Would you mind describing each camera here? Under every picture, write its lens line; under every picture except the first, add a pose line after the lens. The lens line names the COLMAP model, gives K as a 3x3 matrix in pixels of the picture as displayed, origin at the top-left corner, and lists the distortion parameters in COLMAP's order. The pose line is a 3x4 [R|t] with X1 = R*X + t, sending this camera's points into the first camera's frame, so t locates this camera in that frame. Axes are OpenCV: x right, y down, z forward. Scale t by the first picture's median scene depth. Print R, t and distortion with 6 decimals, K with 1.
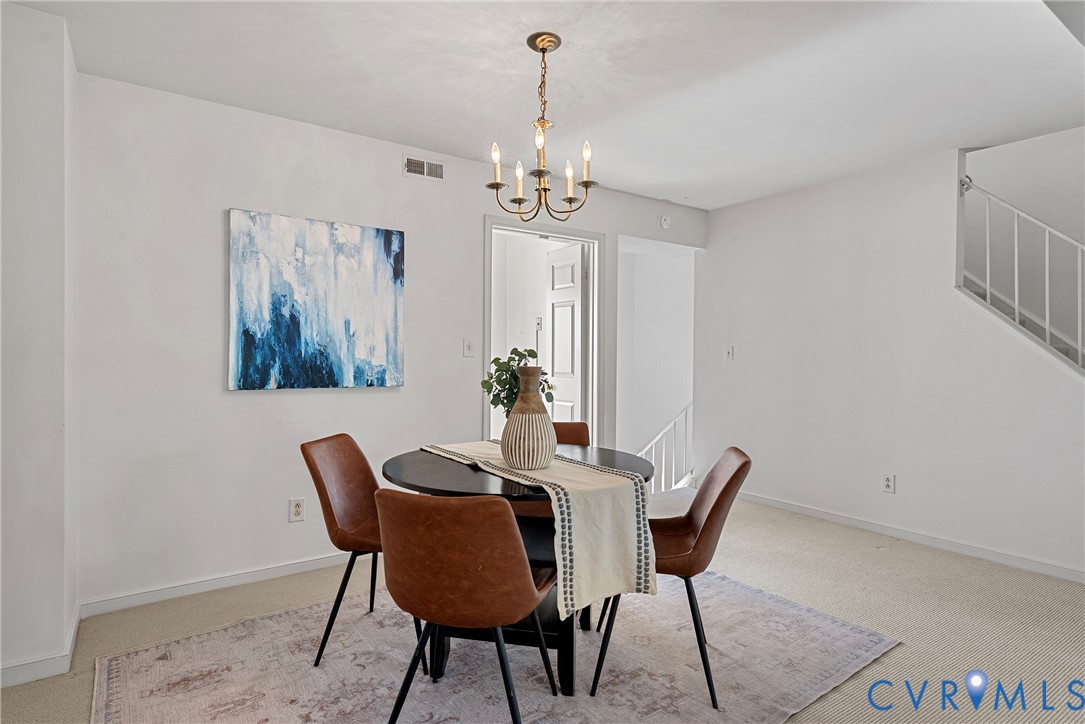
lens RADIAL K [[577.9, 0, 543.7], [0, 577.9, 358.6], [0, 0, 1]] dist [-0.000878, -0.000144]
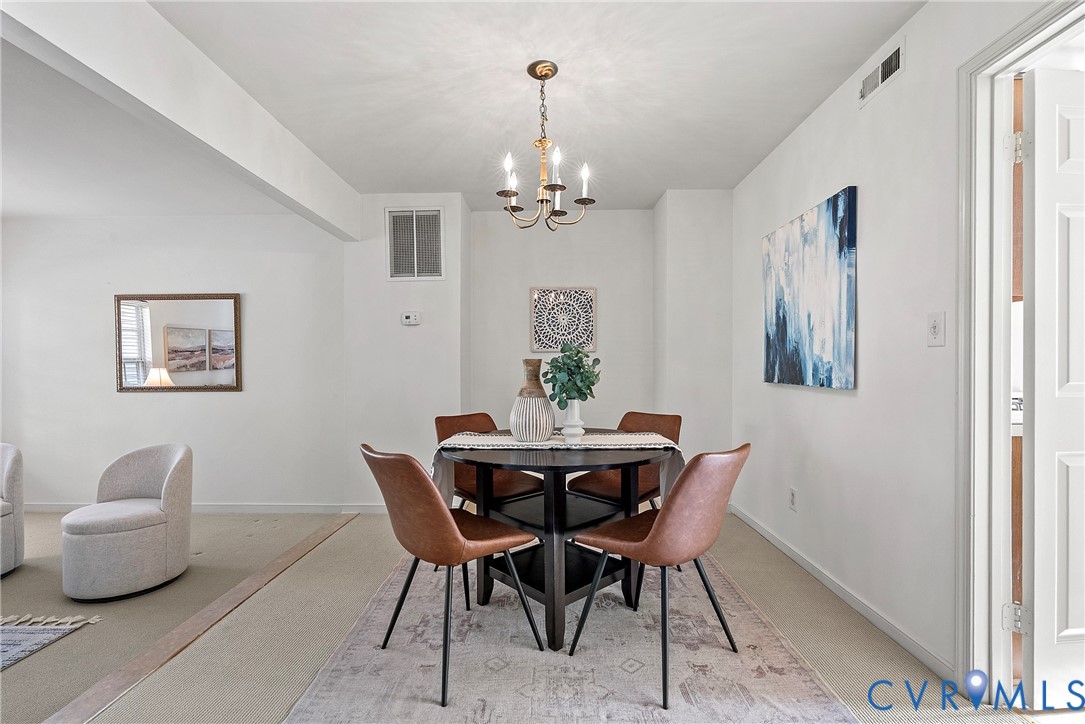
lens RADIAL K [[501.3, 0, 543.0], [0, 501.3, 366.2], [0, 0, 1]] dist [0.000934, 0.000347]
pose [[-0.599361, 0.000060, -0.800479, 0.550889], [-0.000866, 0.999999, 0.000723, 0.017730], [0.800478, 0.001127, -0.599361, 1.120348]]
